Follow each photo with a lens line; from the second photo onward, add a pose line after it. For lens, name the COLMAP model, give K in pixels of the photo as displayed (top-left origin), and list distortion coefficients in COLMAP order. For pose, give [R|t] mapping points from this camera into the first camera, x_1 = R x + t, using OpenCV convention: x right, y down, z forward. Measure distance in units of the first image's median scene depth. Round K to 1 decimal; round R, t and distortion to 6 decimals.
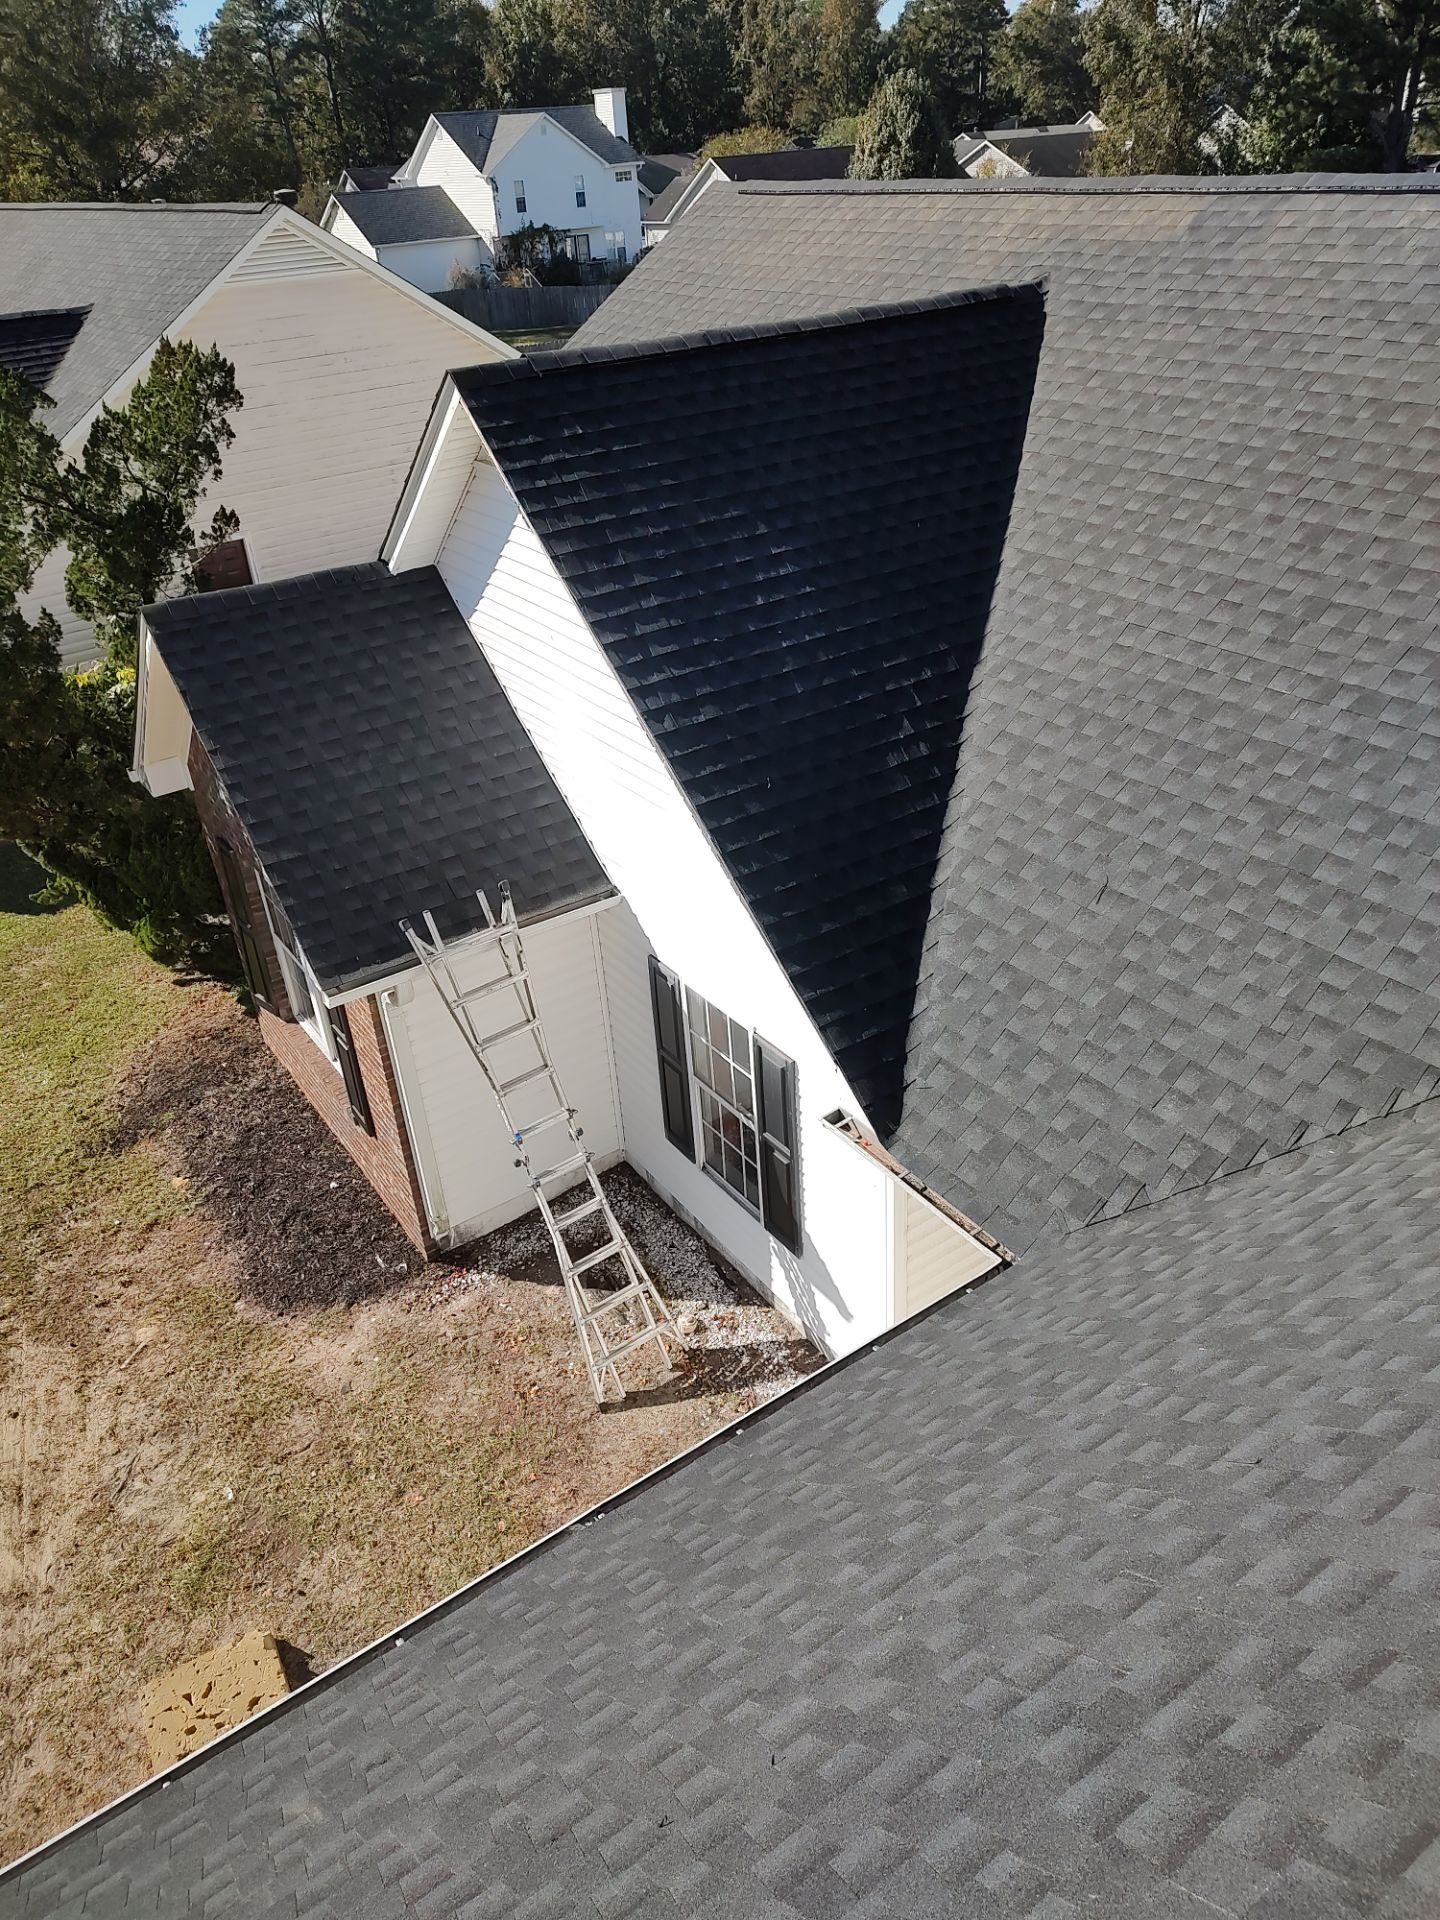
lens RADIAL K [[1360.6, 0, 748.9], [0, 1360.6, 976.4], [0, 0, 1]] dist [0.039263, -0.033902]
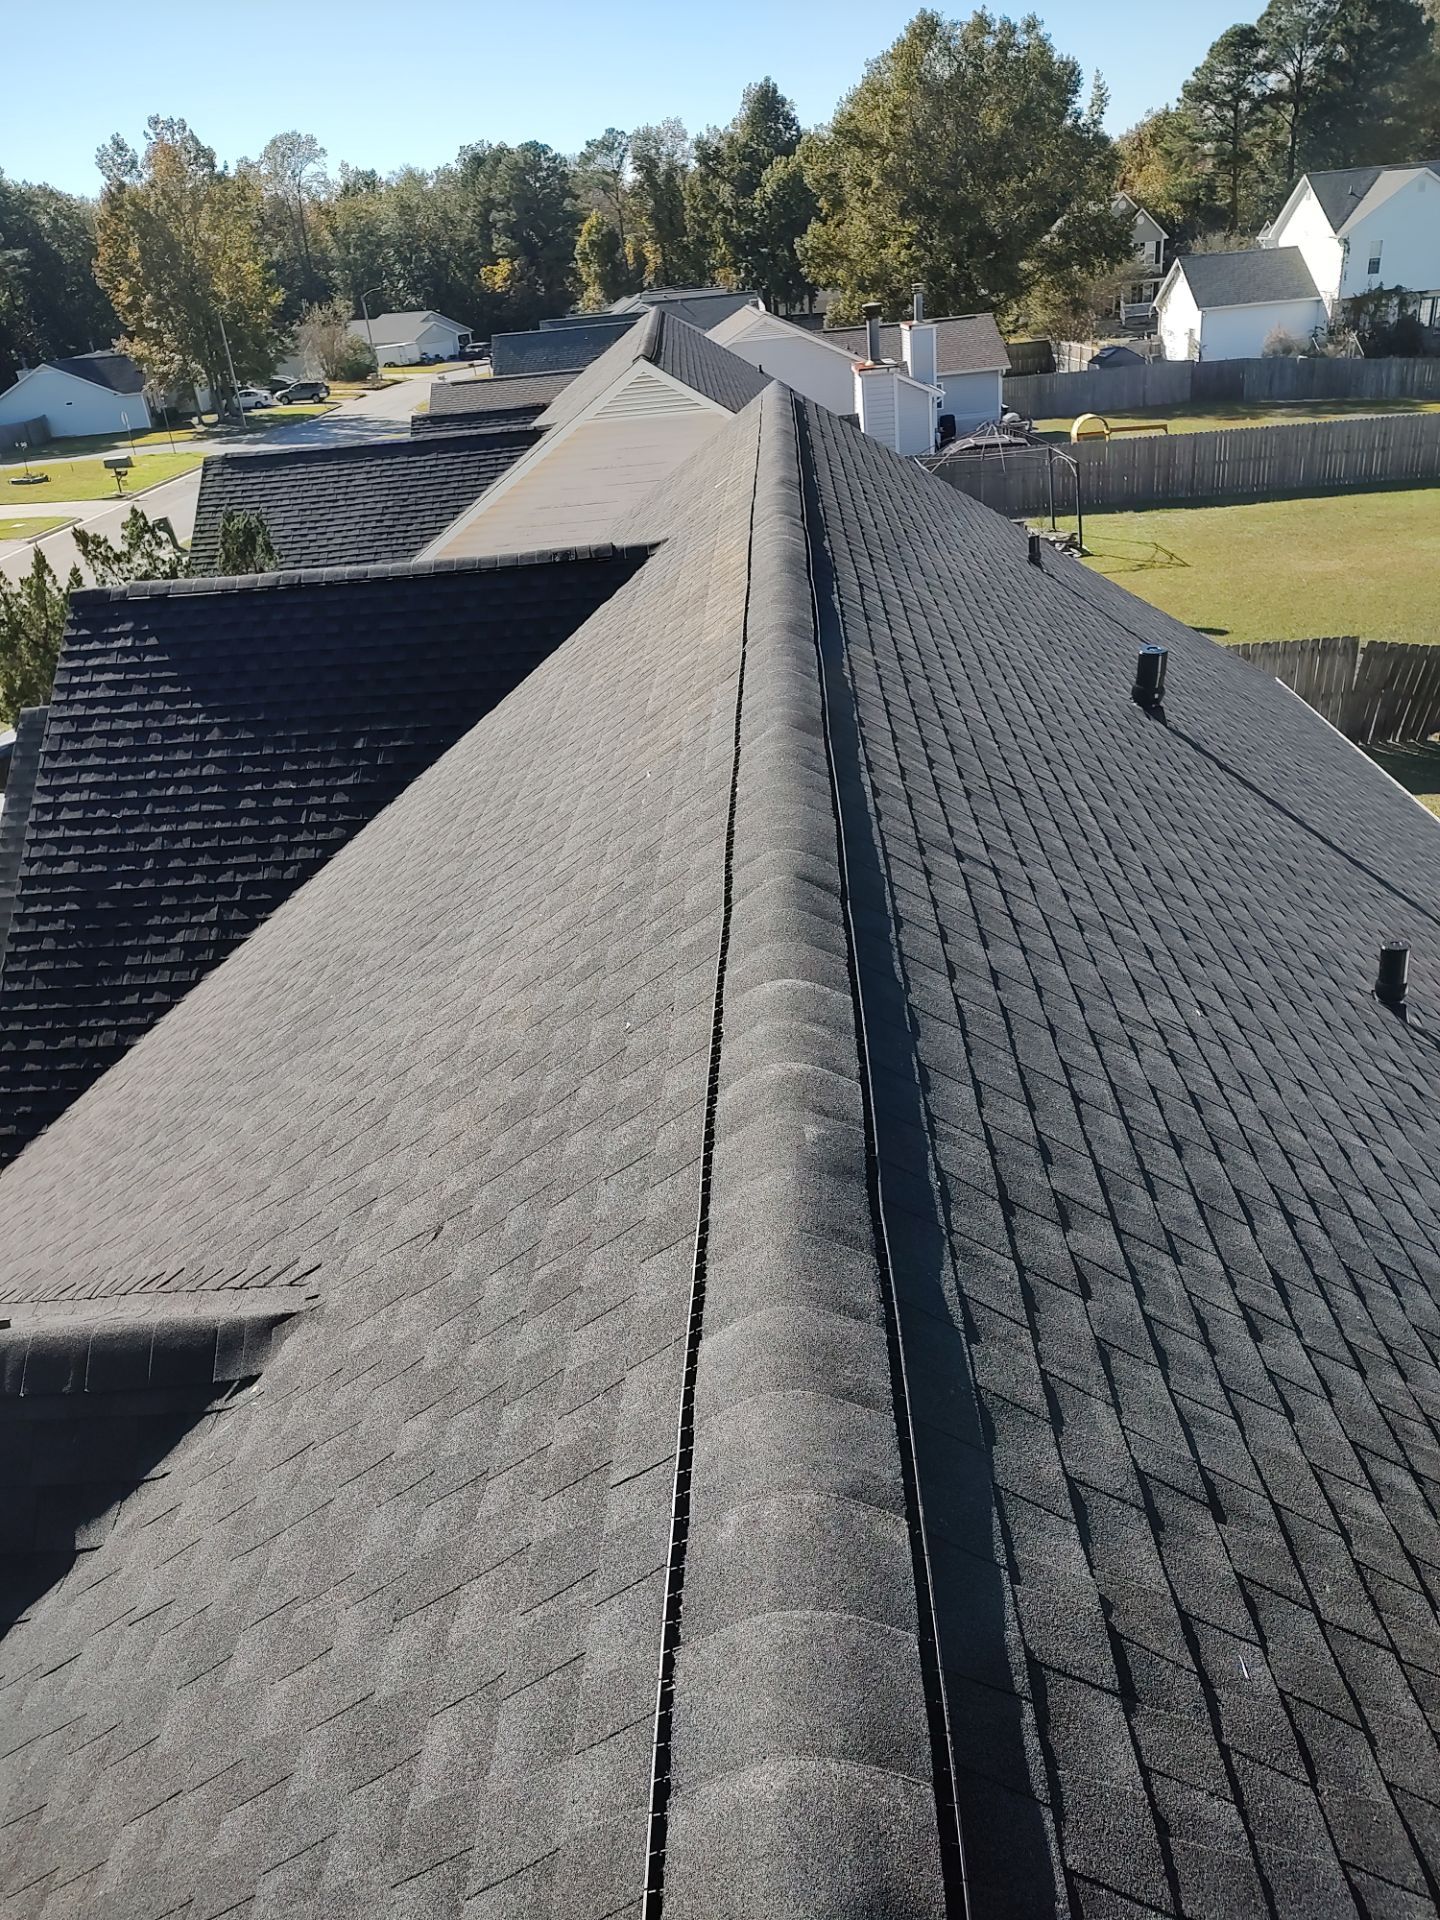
lens RADIAL K [[1360.6, 0, 737.4], [0, 1360.6, 978.7], [0, 0, 1]] dist [0.039263, -0.033902]
pose [[0.797354, 0.273838, -0.537810, 1.112733], [-0.281777, 0.956960, 0.069495, -0.328802], [0.533692, 0.096130, 0.840197, 0.207435]]
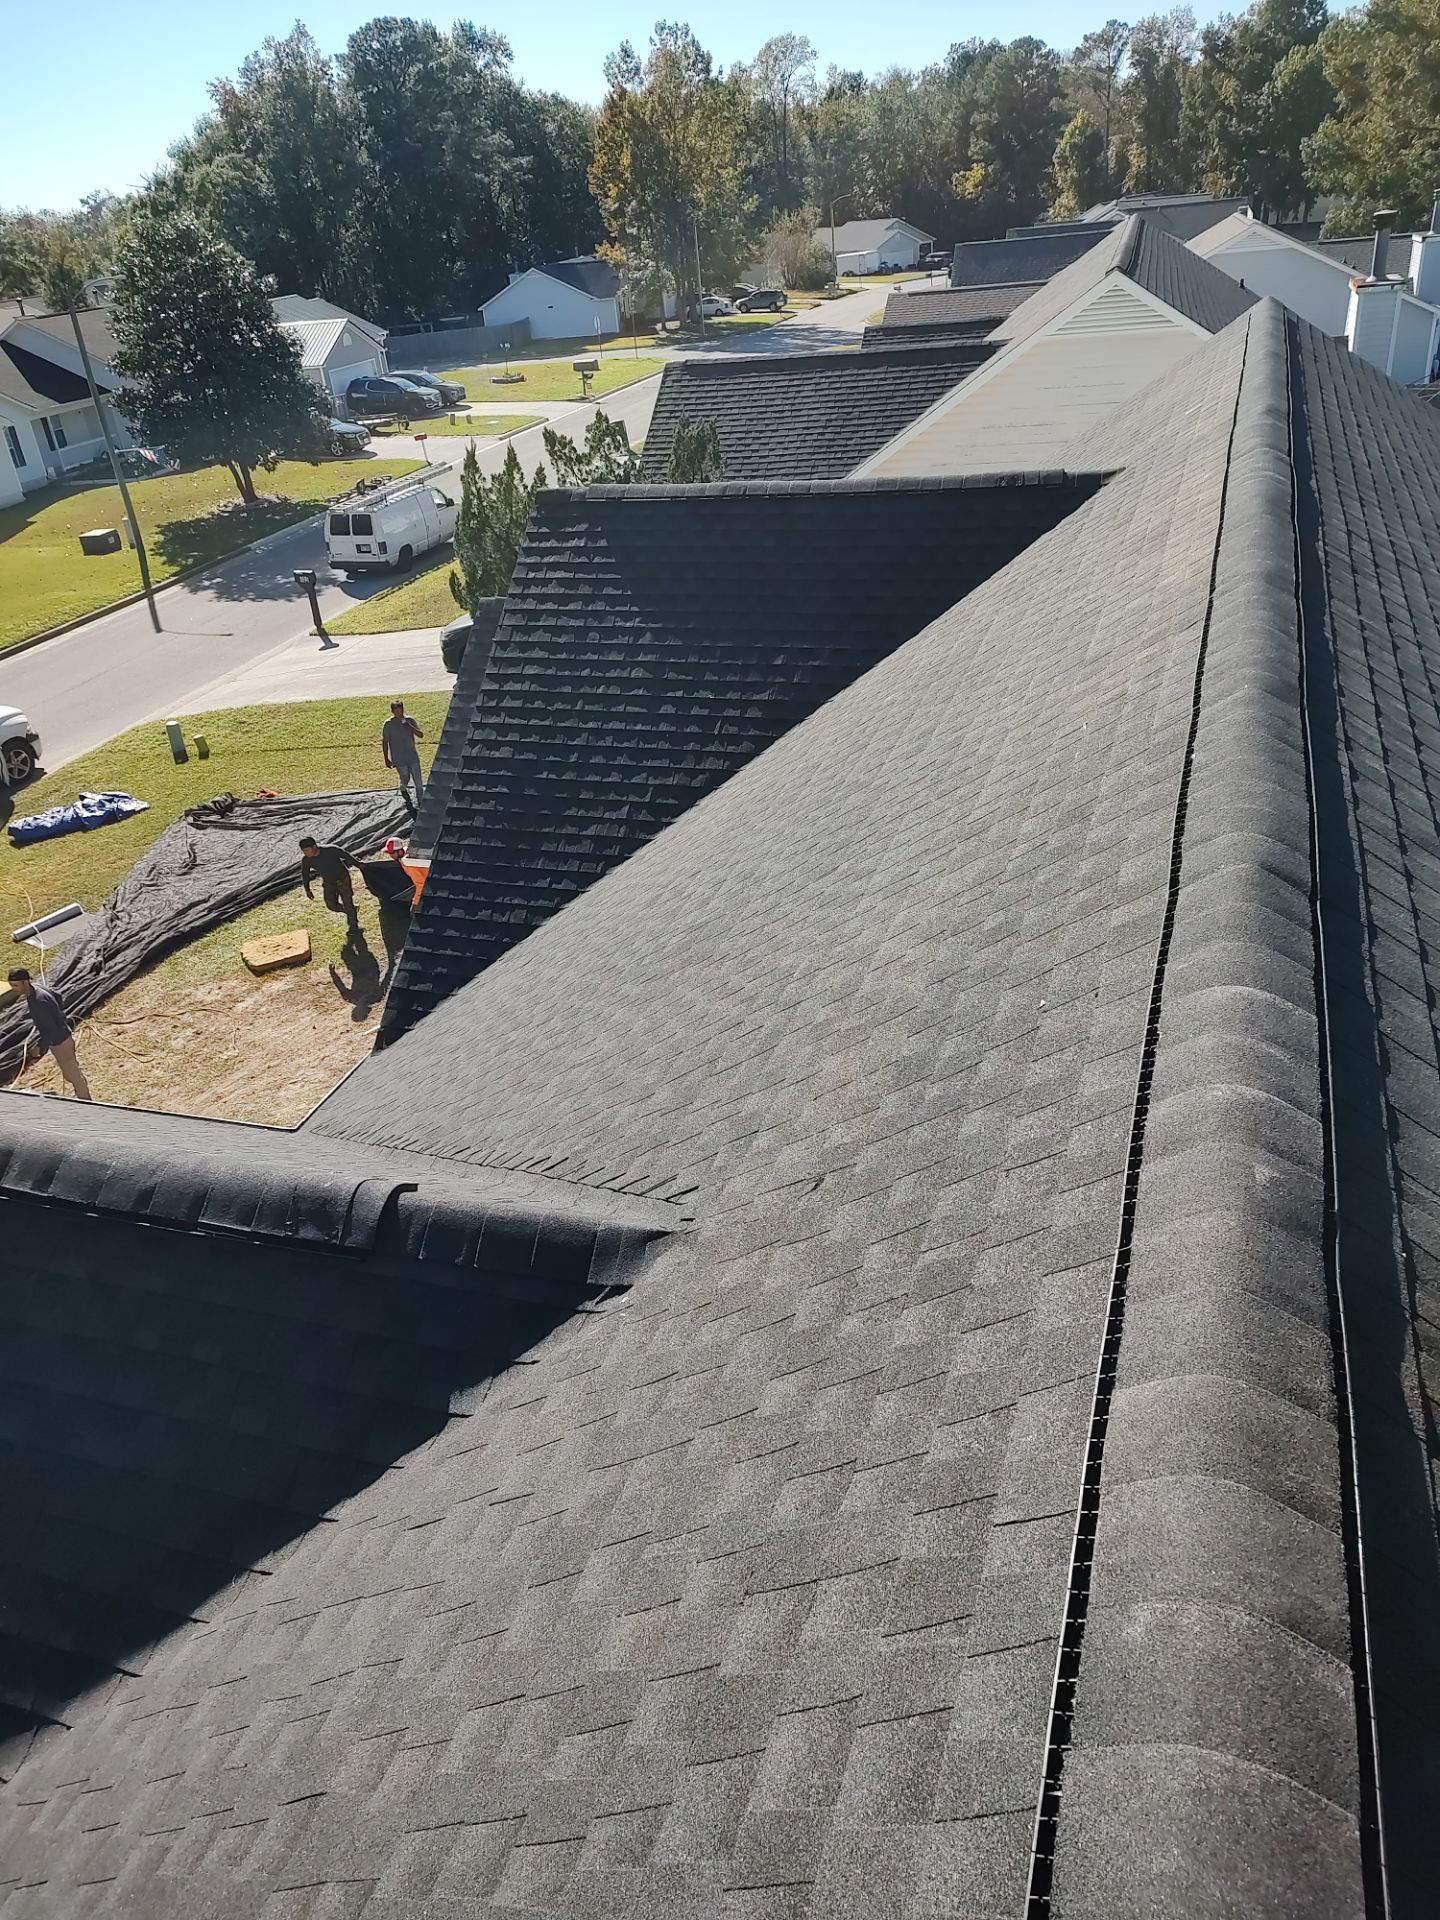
lens RADIAL K [[1360.6, 0, 731.8], [0, 1360.6, 966.5], [0, 0, 1]] dist [0.039263, -0.033902]
pose [[0.581880, 0.402890, -0.706466, 1.082104], [-0.381308, 0.902426, 0.200579, -0.330324], [0.718345, 0.152668, 0.678729, 0.212030]]
